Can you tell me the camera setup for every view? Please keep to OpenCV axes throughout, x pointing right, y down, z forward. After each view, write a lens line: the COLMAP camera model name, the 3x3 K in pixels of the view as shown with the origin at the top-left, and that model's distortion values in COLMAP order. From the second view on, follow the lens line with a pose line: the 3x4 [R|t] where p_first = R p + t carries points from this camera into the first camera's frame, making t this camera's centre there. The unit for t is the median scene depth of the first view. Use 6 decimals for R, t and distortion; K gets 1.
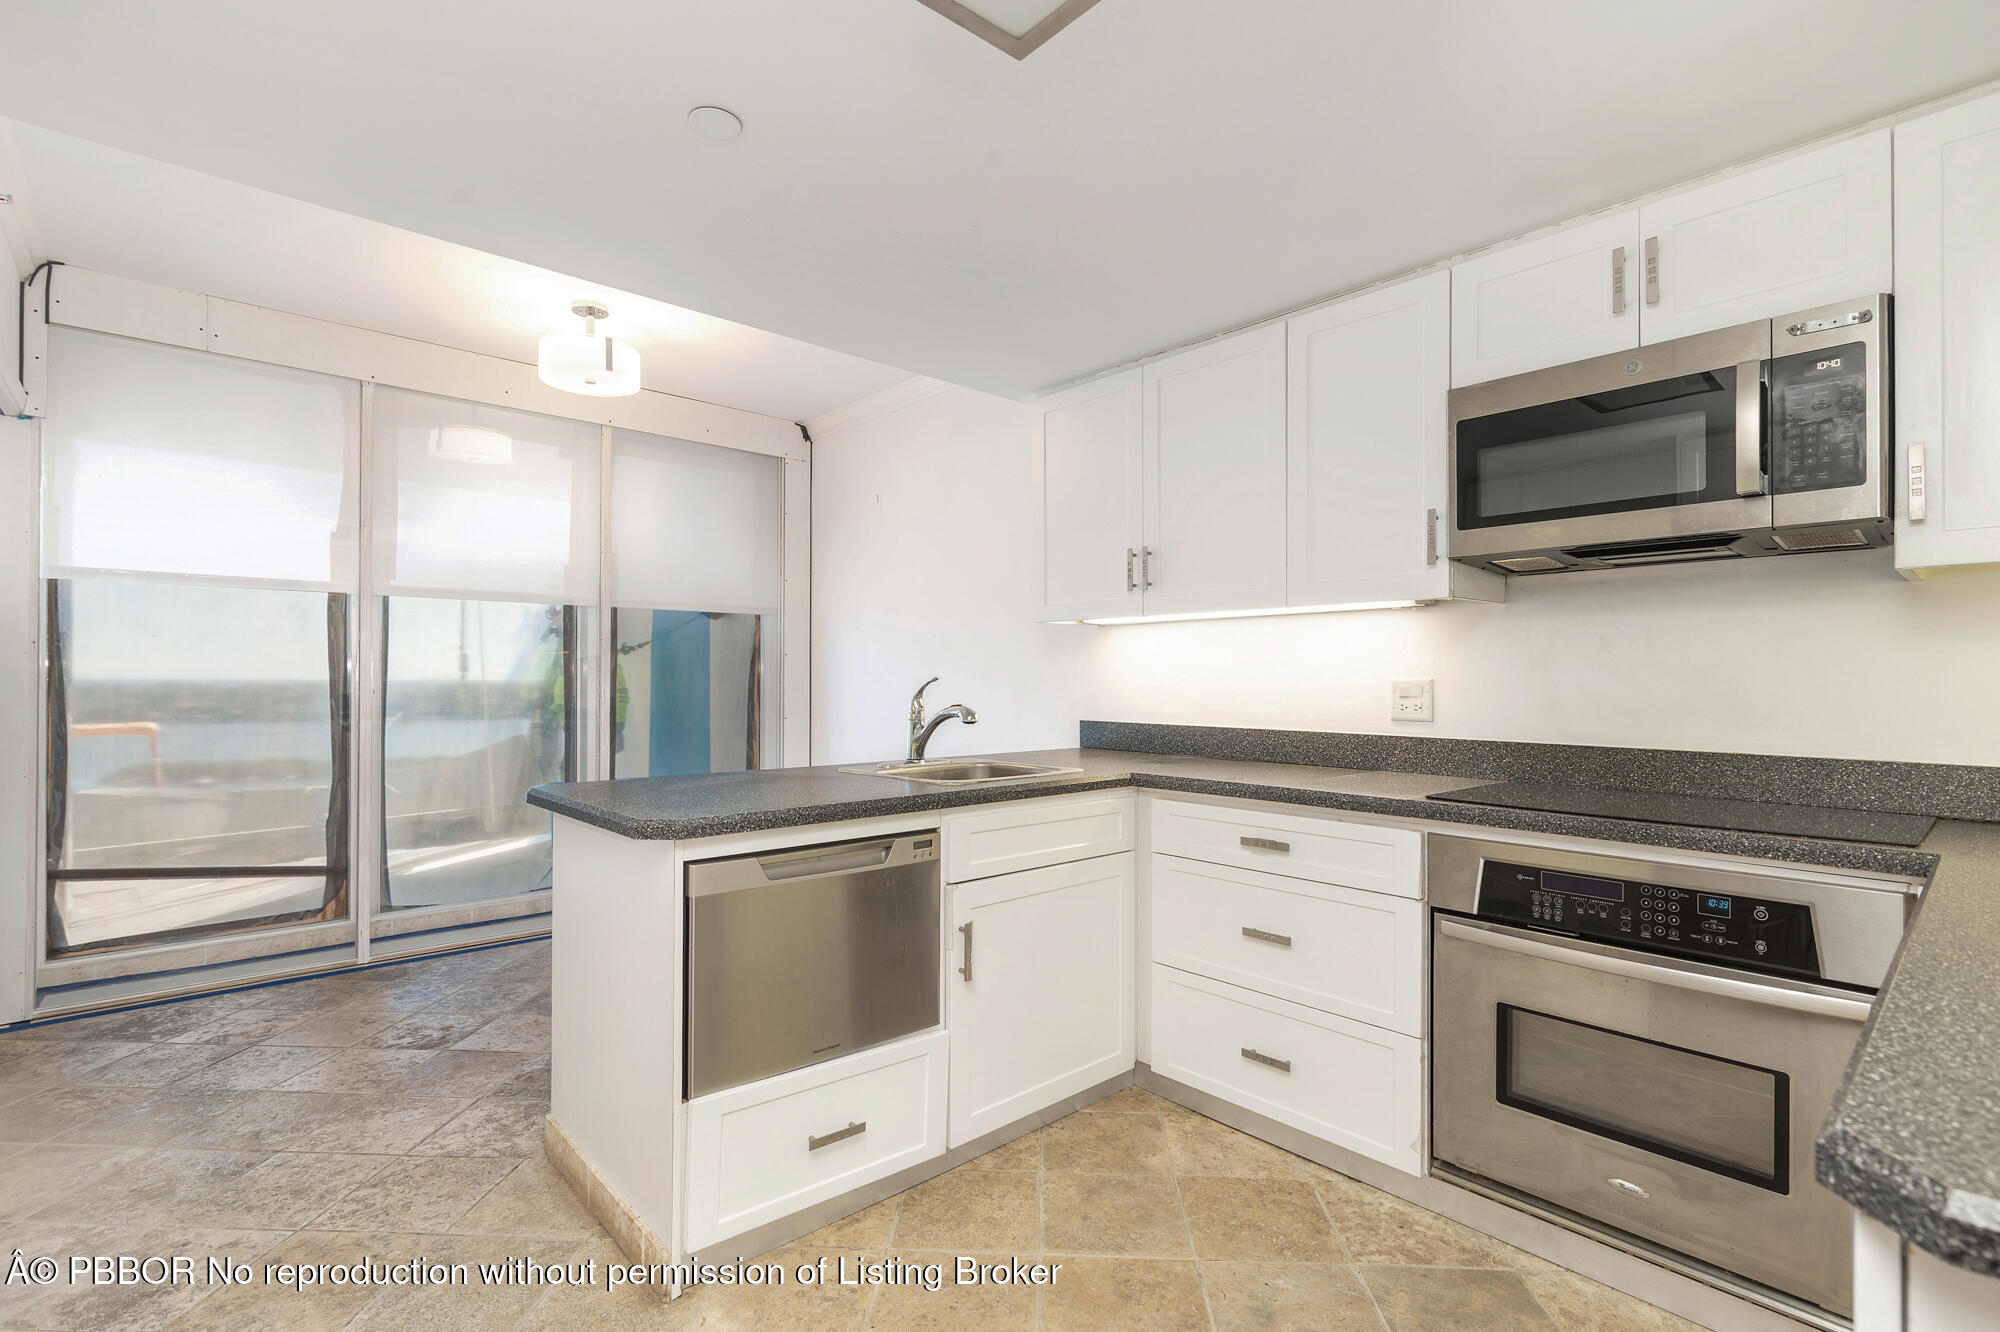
lens RADIAL K [[918.7, 0, 1005.2], [0, 918.7, 664.8], [0, 0, 1]] dist [0.002758, 0.000332]
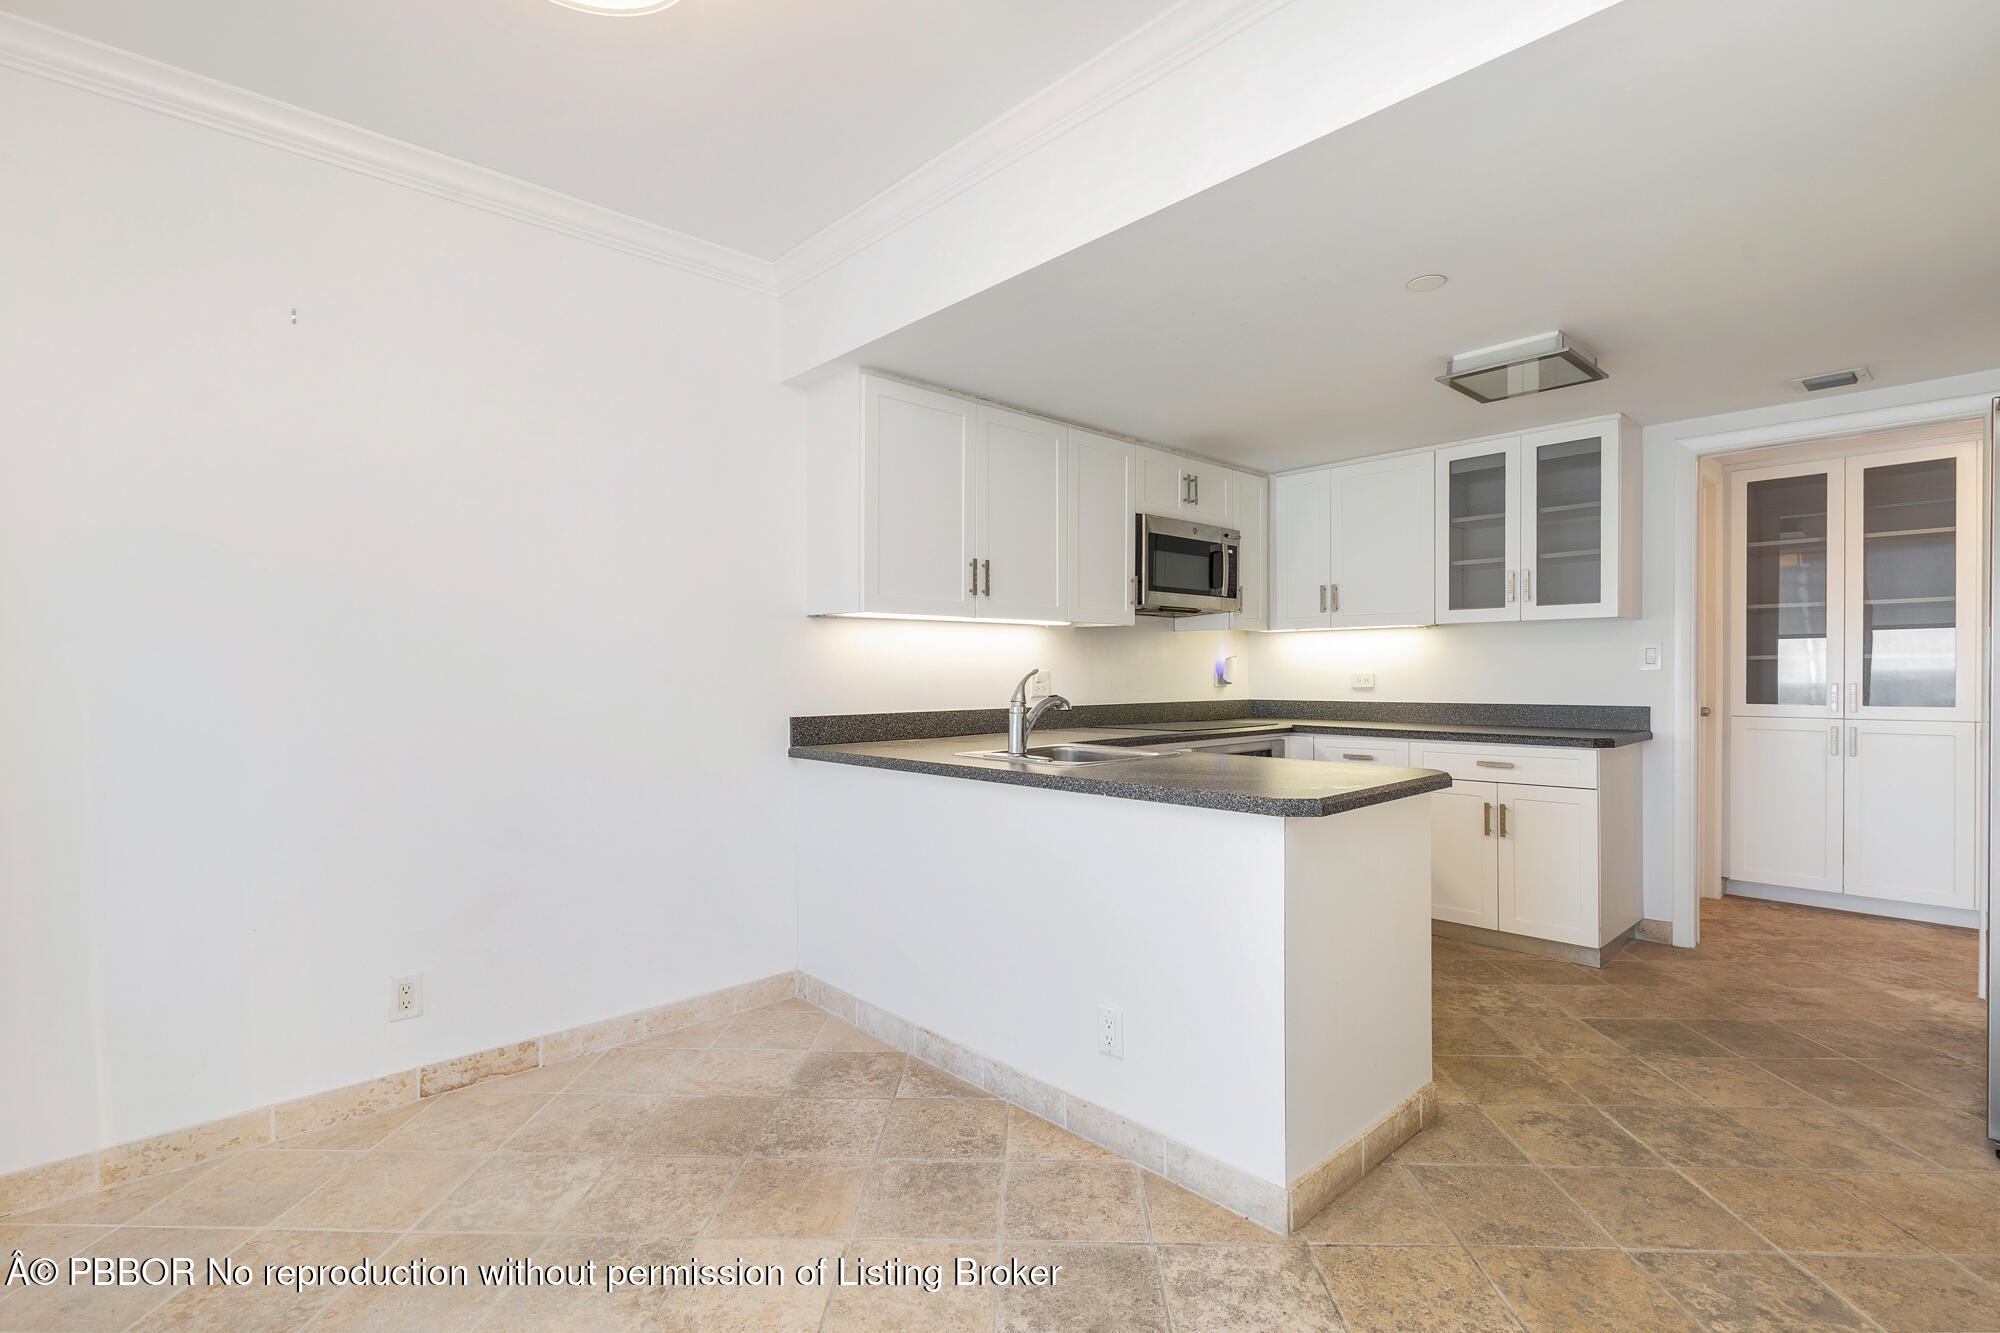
lens RADIAL K [[914.9, 0, 1003.2], [0, 914.9, 668.8], [0, 0, 1]] dist [0.004541, 0.000219]
pose [[-0.010813, 0.000271, 0.999941, -1.247593], [-0.011259, 0.999937, -0.000393, 0.015811], [-0.999878, -0.011262, -0.010810, 1.193834]]
